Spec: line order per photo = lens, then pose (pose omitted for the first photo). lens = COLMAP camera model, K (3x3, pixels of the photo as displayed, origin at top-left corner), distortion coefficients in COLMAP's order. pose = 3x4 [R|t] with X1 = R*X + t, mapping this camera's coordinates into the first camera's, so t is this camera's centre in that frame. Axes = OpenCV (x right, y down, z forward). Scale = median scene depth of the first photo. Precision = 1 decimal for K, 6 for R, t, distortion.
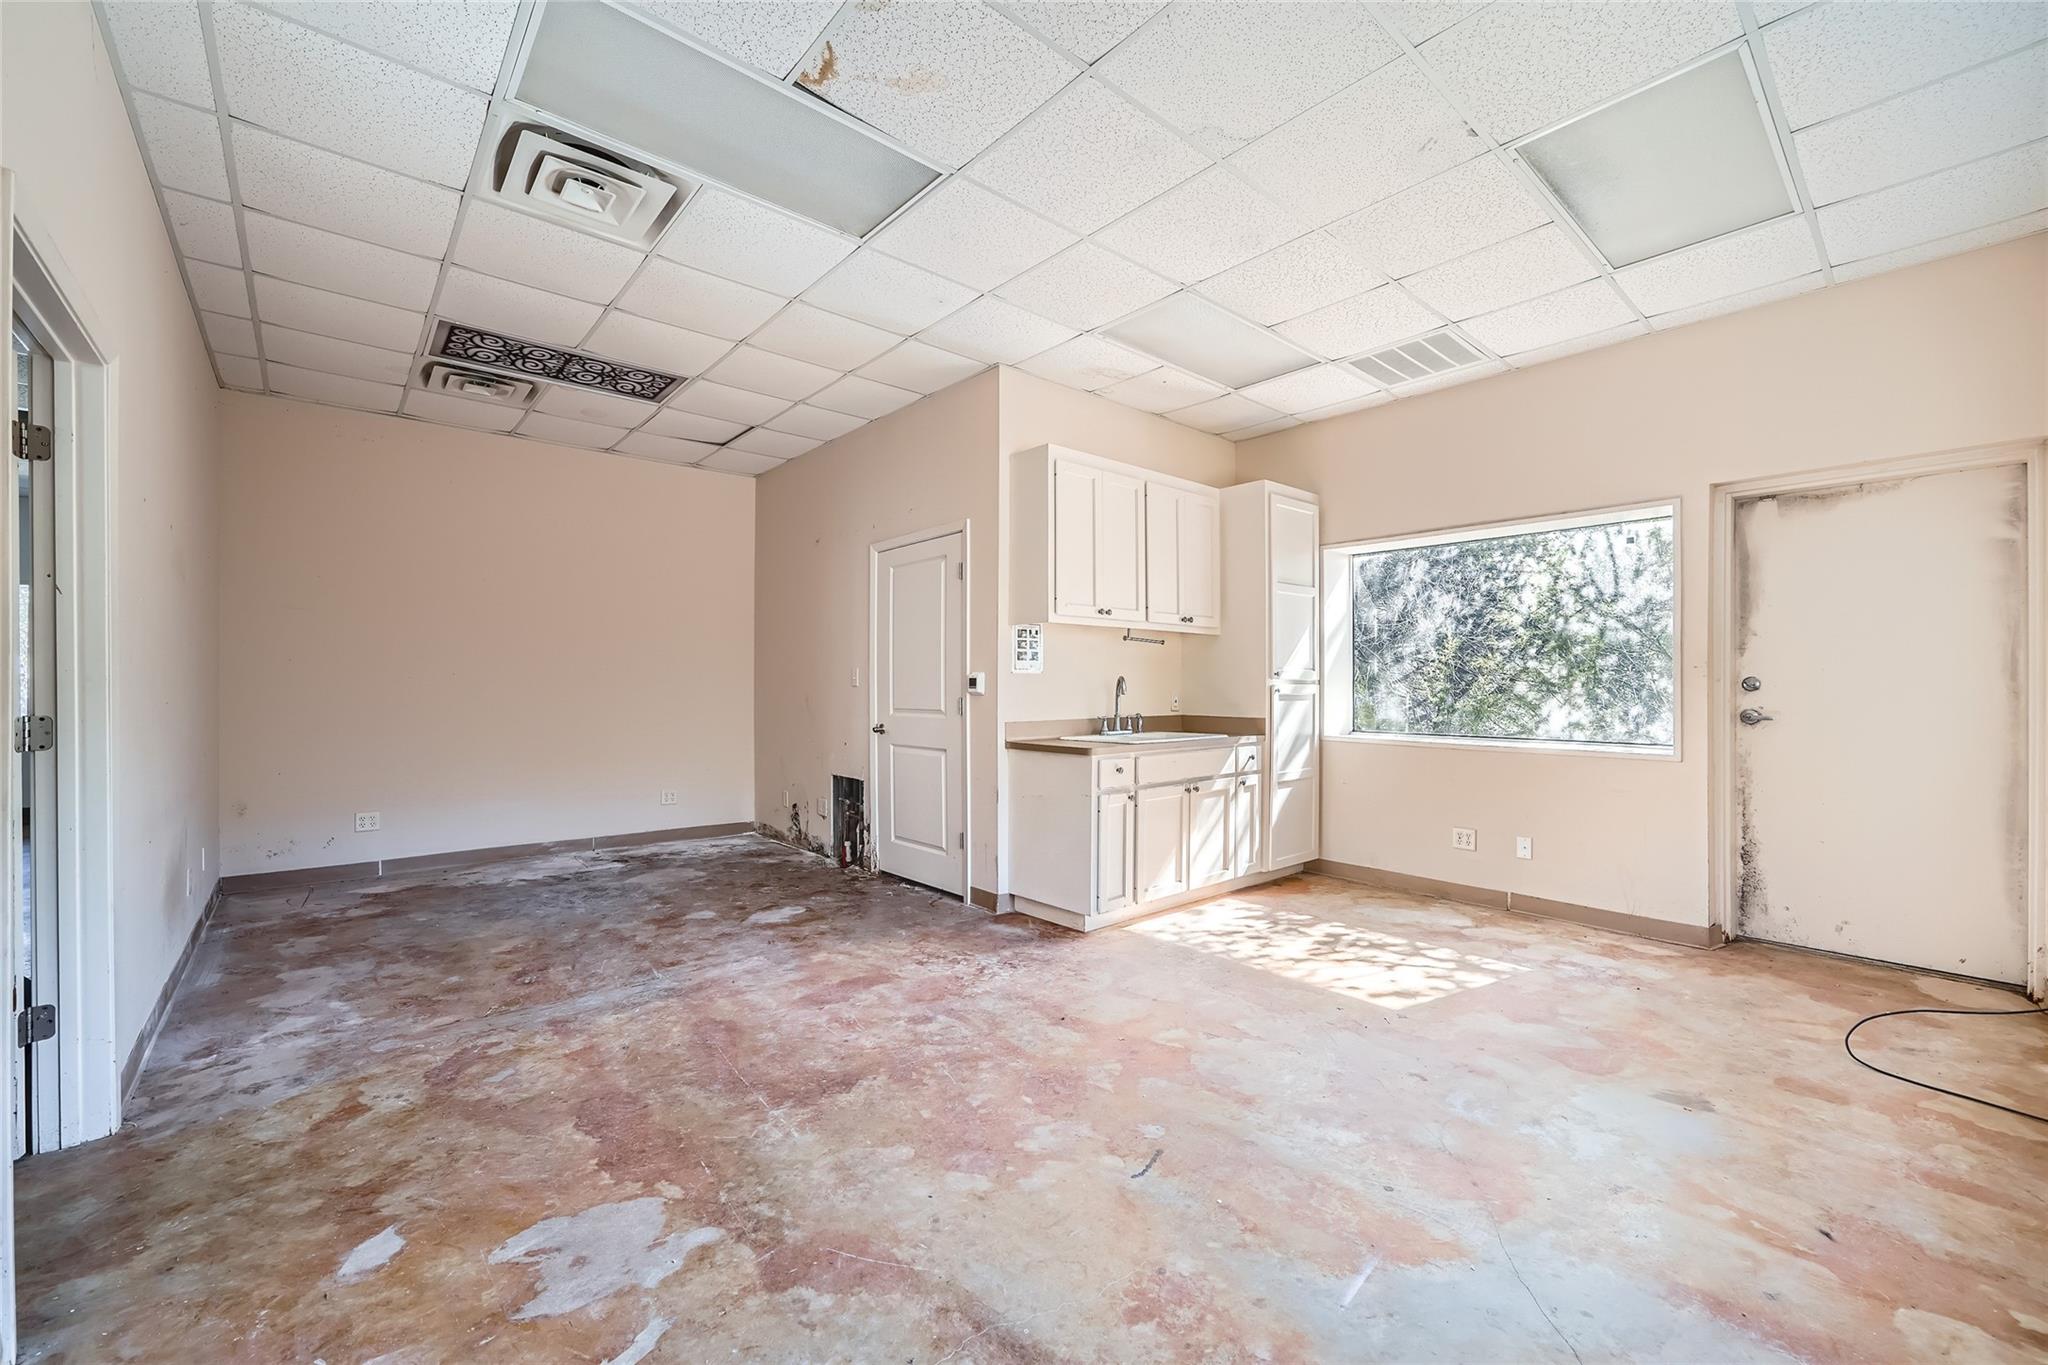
lens RADIAL K [[823.2, 0, 1018.8], [0, 823.2, 680.7], [0, 0, 1]] dist [-0.025352, 0.003526]
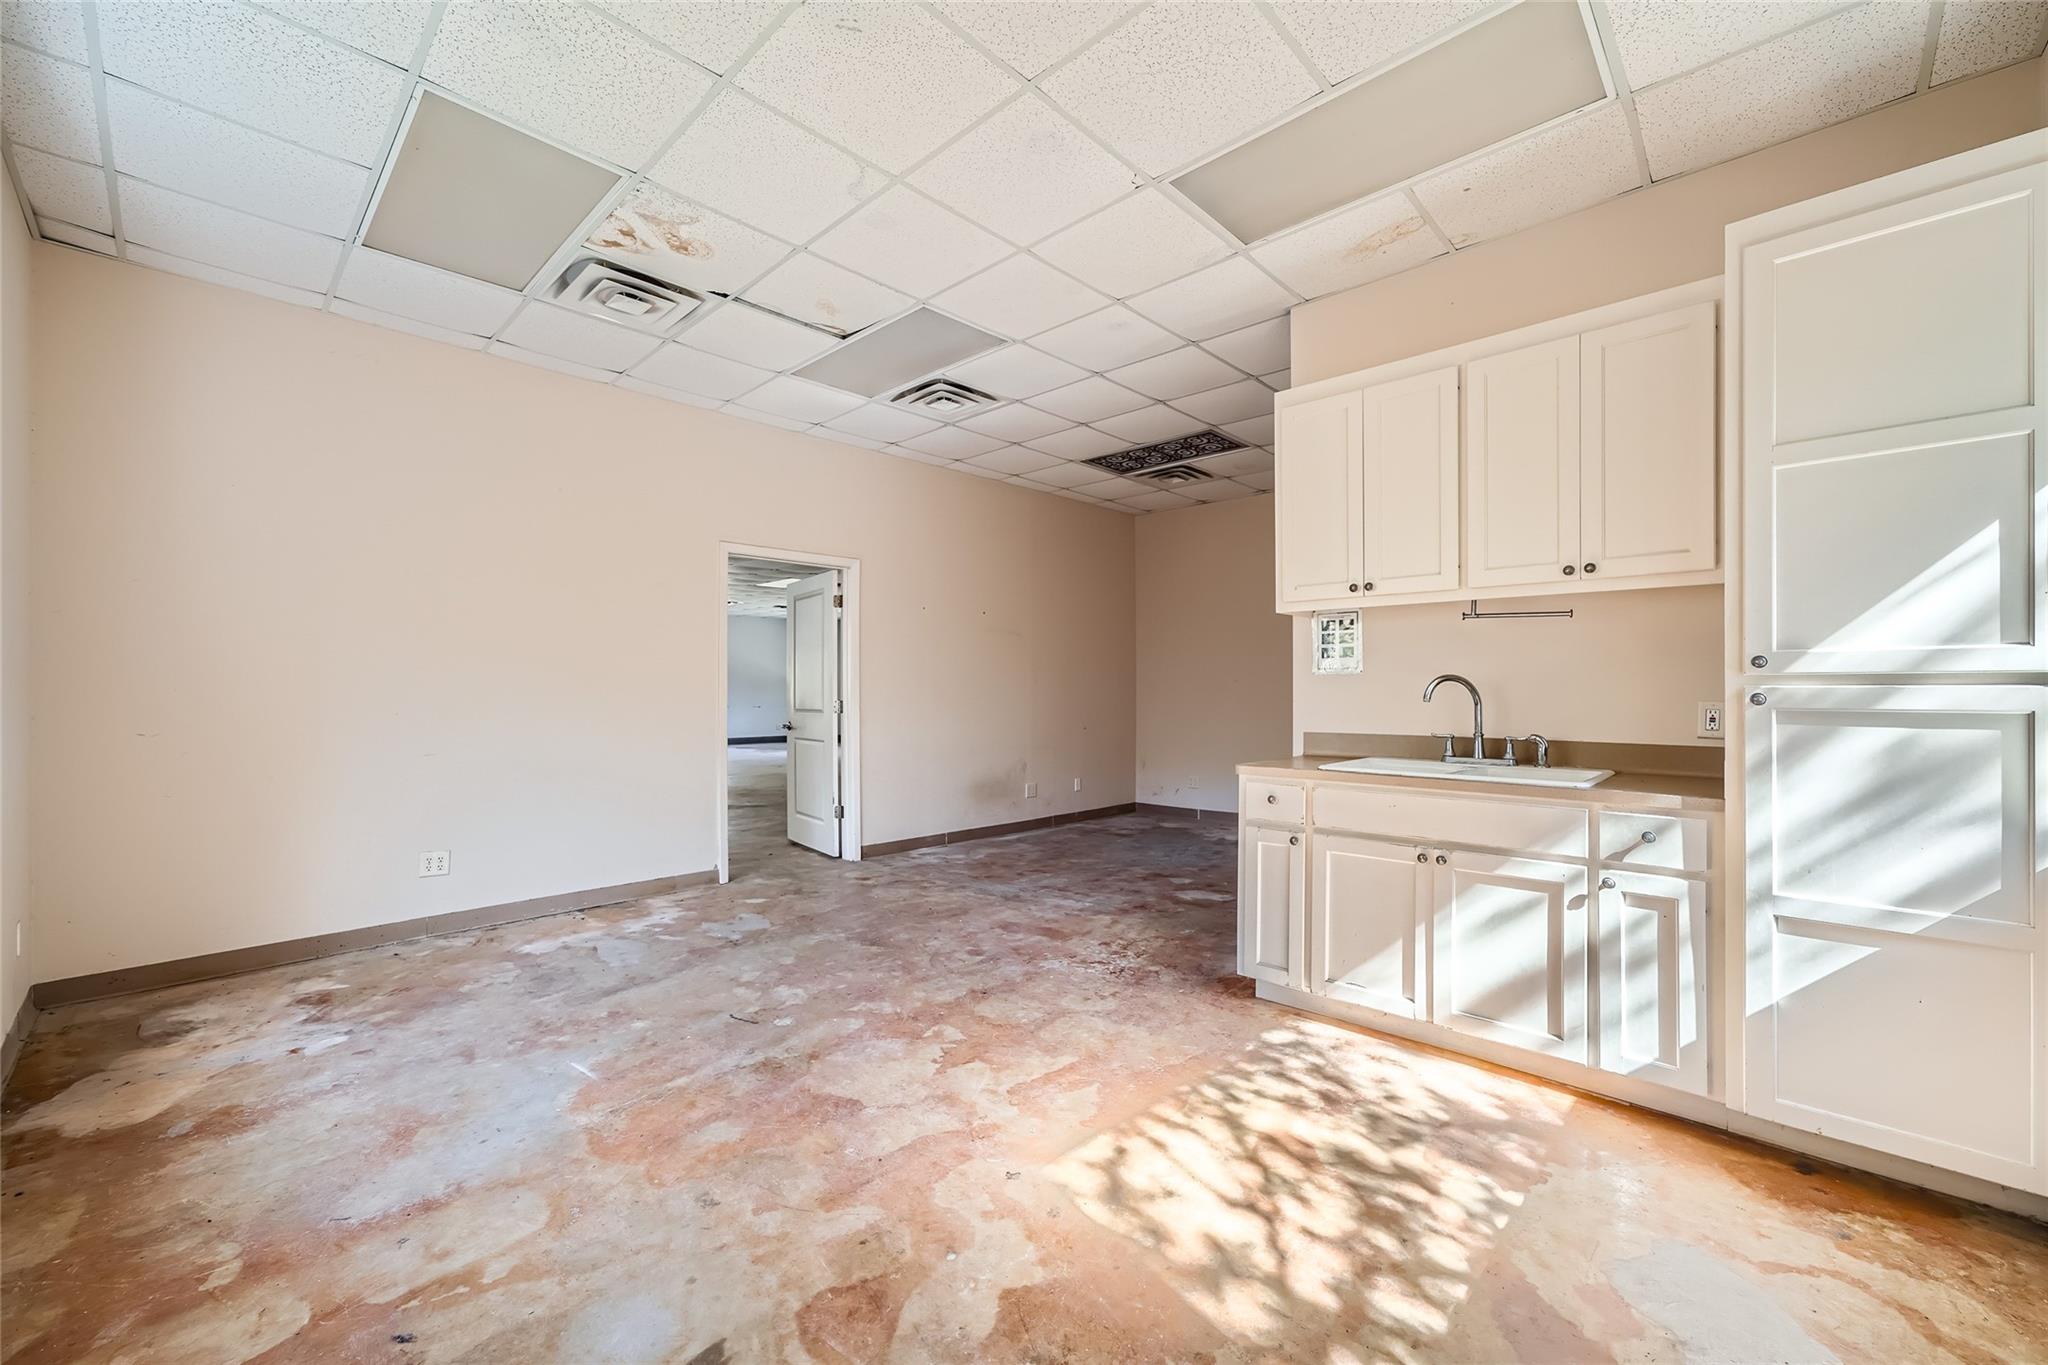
lens RADIAL K [[823.2, 0, 1019.4], [0, 823.2, 691.5], [0, 0, 1]] dist [-0.025352, 0.003526]
pose [[0.098728, -0.001089, -0.995114, 0.921812], [0.003936, 0.999992, -0.000704, 0.008982], [0.995107, -0.003847, 0.098731, 0.753210]]
